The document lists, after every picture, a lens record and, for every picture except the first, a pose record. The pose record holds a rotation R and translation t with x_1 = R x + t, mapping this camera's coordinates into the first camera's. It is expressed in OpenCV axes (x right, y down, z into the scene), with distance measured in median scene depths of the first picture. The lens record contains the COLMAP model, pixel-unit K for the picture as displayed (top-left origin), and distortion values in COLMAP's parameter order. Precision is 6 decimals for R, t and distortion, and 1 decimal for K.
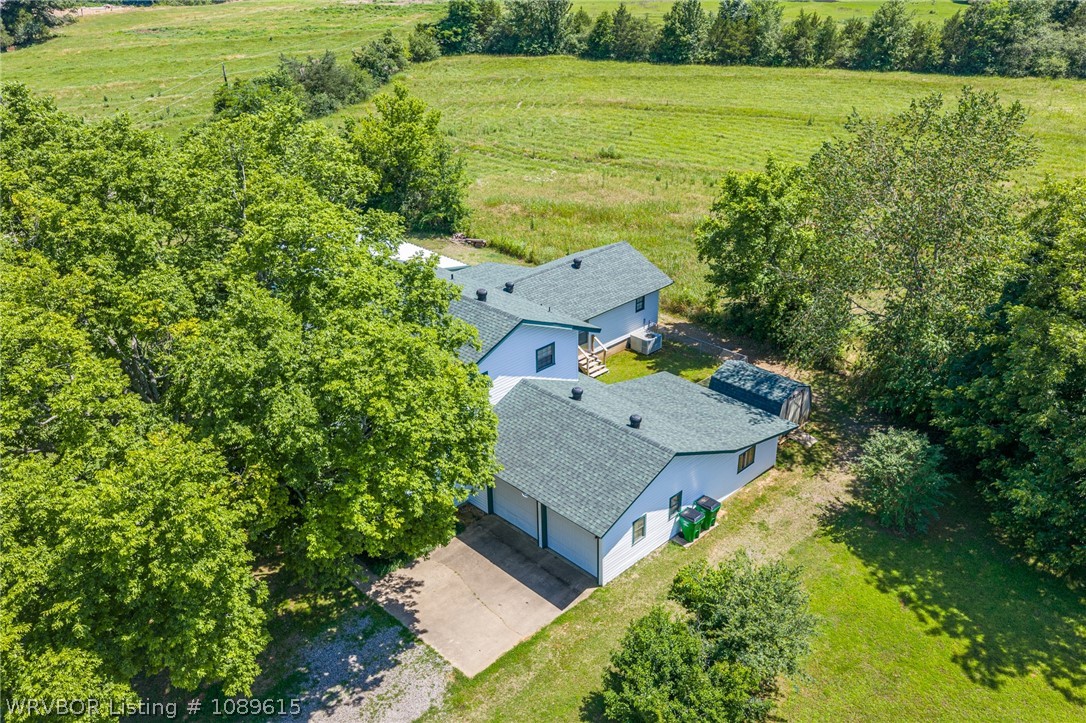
lens RADIAL K [[900.1, 0, 546.3], [0, 900.1, 358.1], [0, 0, 1]] dist [0.013331, -0.022418]
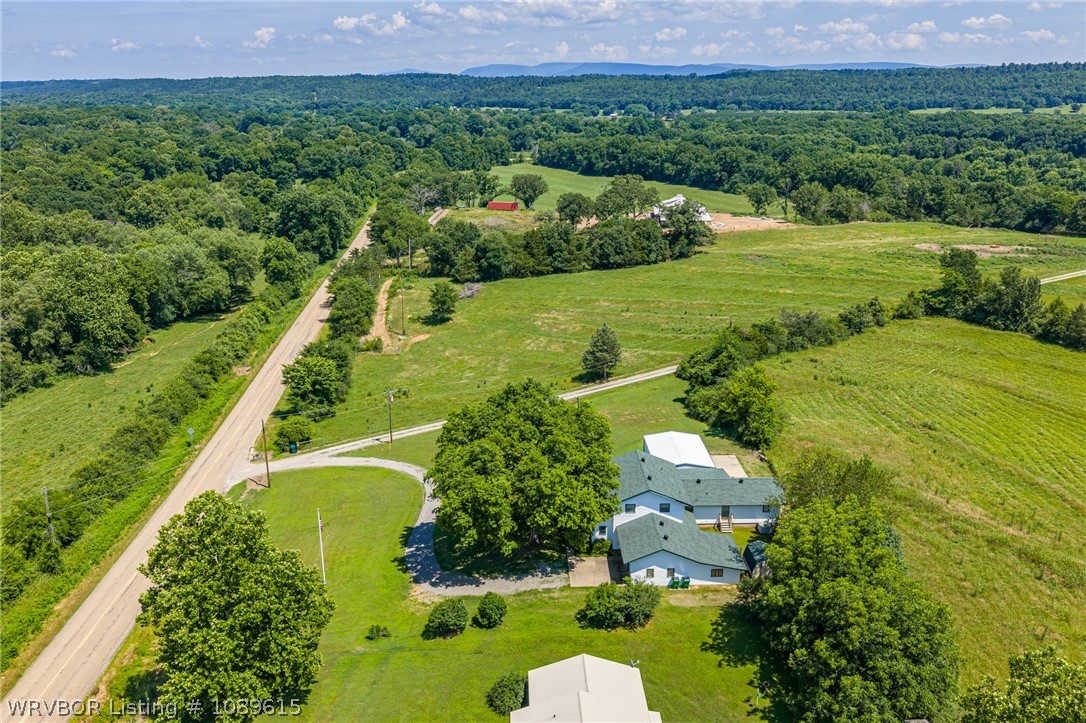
lens RADIAL K [[899.2, 0, 546.9], [0, 899.2, 357.9], [0, 0, 1]] dist [0.025611, -0.043600]
pose [[0.732430, 0.208113, -0.648256, 0.549202], [-0.306107, 0.951135, -0.040506, -0.082974], [0.608149, 0.228103, 0.760345, -0.523660]]
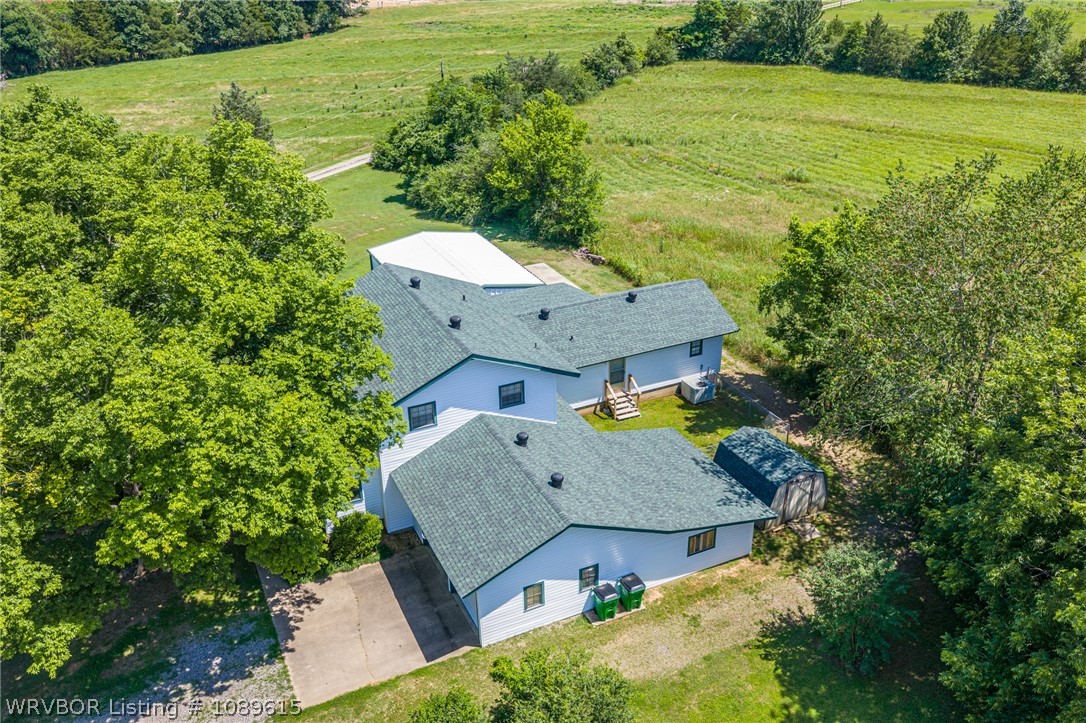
lens RADIAL K [[900.1, 0, 546.3], [0, 900.1, 358.1], [0, 0, 1]] dist [0.013331, -0.022418]
pose [[0.945684, 0.142814, -0.292039, 0.125803], [-0.141964, 0.989576, 0.024216, -0.027832], [0.292453, 0.018559, 0.956100, 0.038321]]
